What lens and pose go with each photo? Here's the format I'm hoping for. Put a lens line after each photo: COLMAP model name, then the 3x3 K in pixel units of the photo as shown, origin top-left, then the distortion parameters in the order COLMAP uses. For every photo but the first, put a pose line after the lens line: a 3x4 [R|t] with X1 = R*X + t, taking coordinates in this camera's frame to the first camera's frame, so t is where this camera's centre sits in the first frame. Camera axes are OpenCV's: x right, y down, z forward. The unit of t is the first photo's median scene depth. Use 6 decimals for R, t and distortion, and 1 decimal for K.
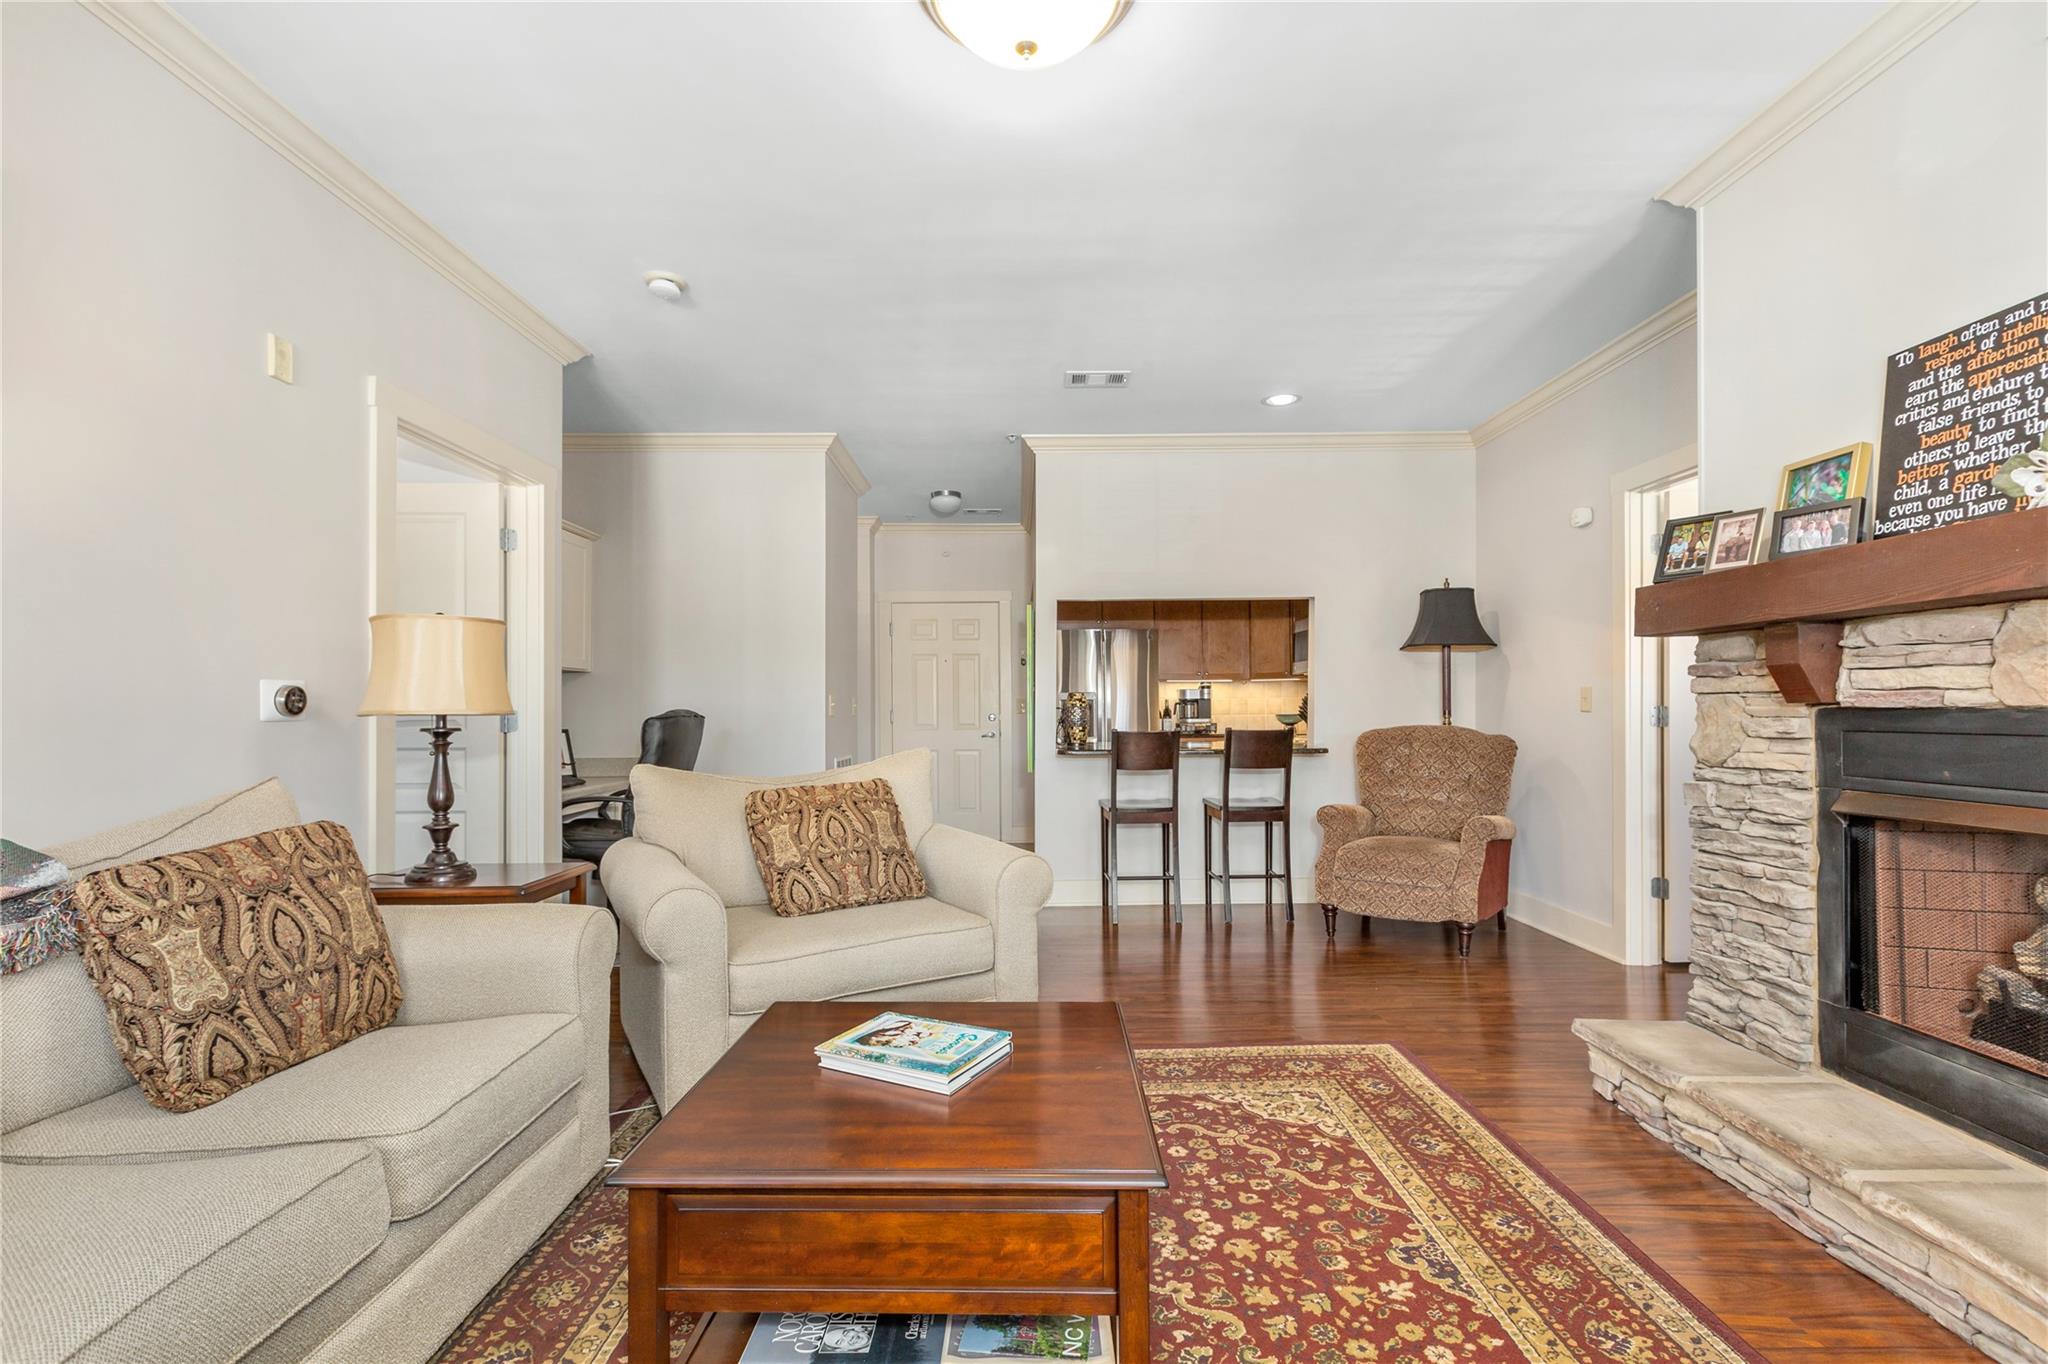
lens RADIAL K [[918.3, 0, 1021.6], [0, 918.3, 699.7], [0, 0, 1]] dist [-0.000027, -0.000502]
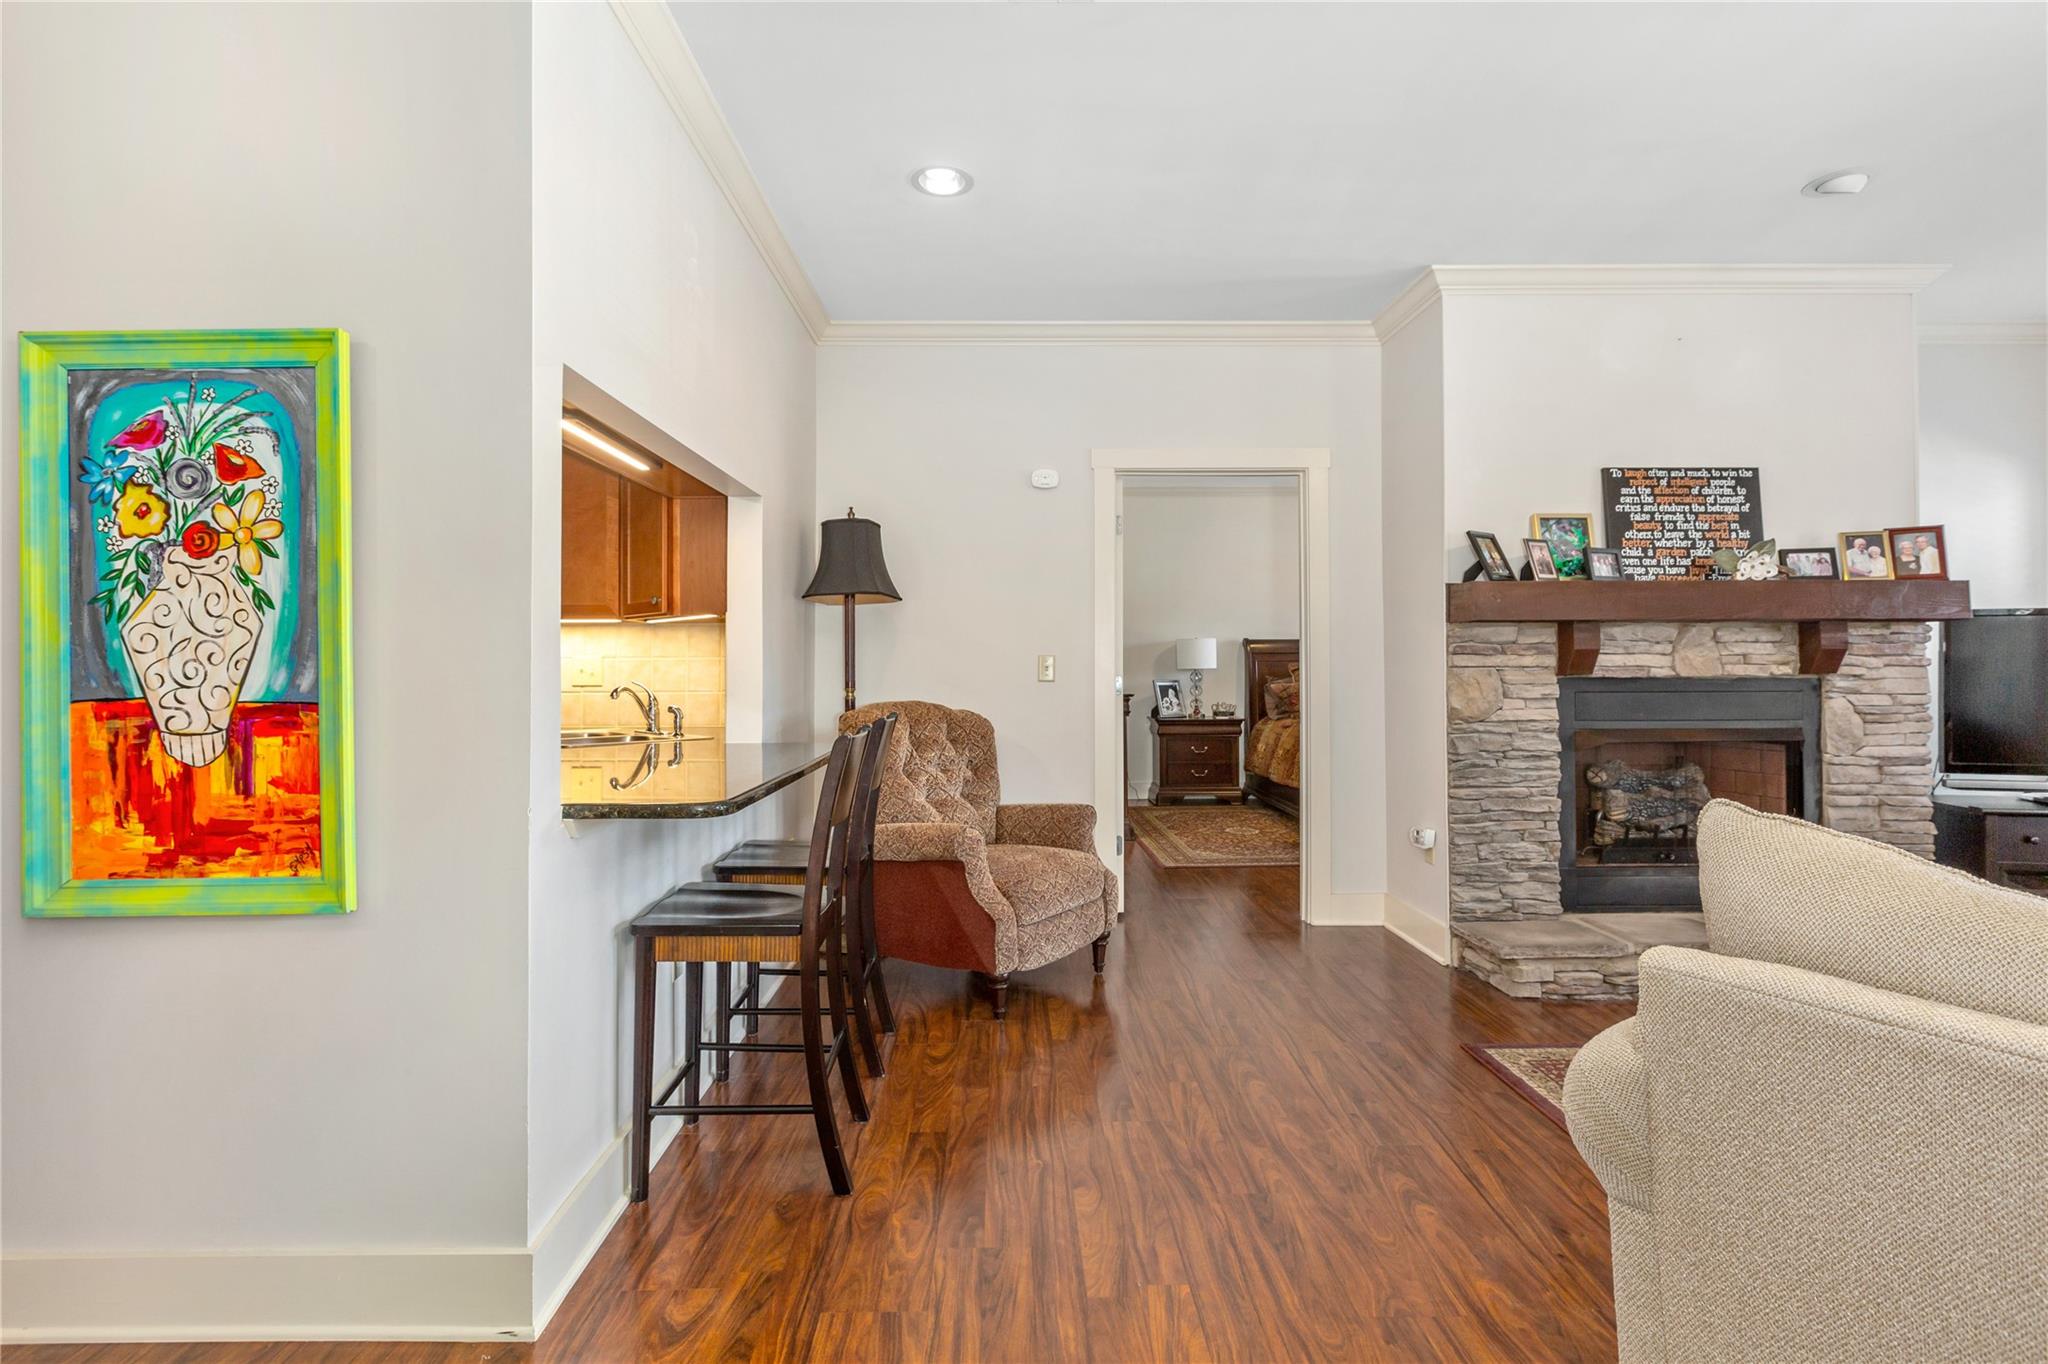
lens RADIAL K [[971.3, 0, 1021.0], [0, 971.3, 652.0], [0, 0, 1]] dist [0.003711, 0.000333]
pose [[-0.015823, 0.015580, 0.999753, -0.781986], [-0.006224, 0.999858, -0.015681, -0.003173], [-0.999855, -0.006470, -0.015724, 2.027441]]
